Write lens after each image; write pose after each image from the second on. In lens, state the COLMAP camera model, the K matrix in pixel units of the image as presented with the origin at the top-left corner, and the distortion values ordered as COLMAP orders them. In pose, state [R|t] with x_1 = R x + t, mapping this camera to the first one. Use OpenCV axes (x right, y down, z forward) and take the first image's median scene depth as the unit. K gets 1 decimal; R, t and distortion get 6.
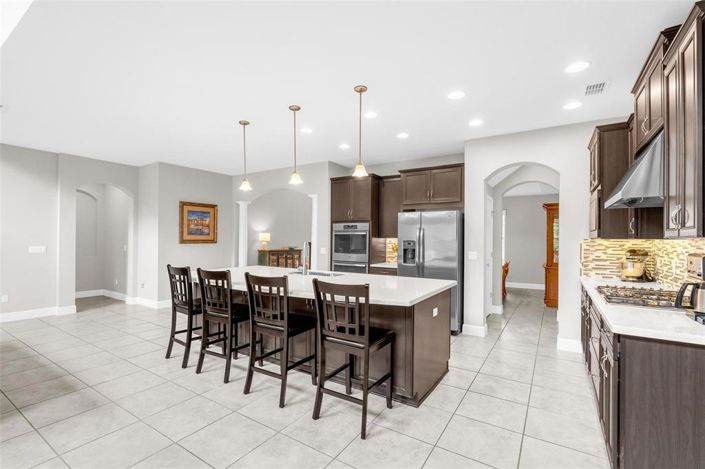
lens RADIAL K [[322.7, 0, 352.5], [0, 322.7, 234.5], [0, 0, 1]] dist [-0.001726, 0.000265]
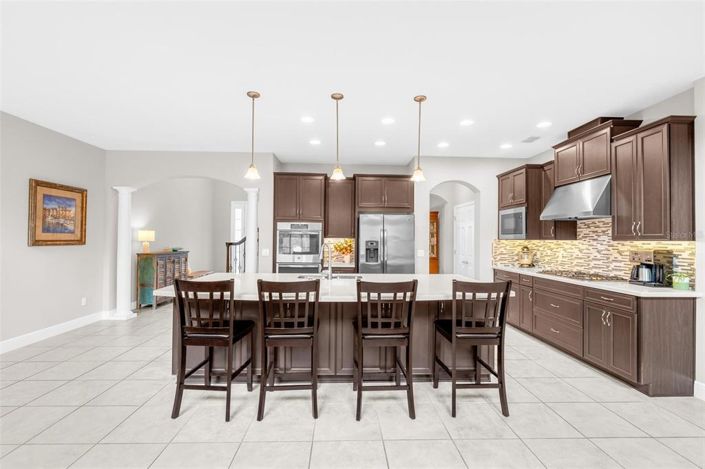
lens RADIAL K [[309.1, 0, 352.5], [0, 309.1, 234.5], [0, 0, 1]] dist [-0.001417, -0.000133]
pose [[0.820766, 0.008010, 0.571209, -0.388469], [-0.010626, 0.999943, 0.001246, -0.002061], [-0.571166, -0.007092, 0.820804, 0.156498]]
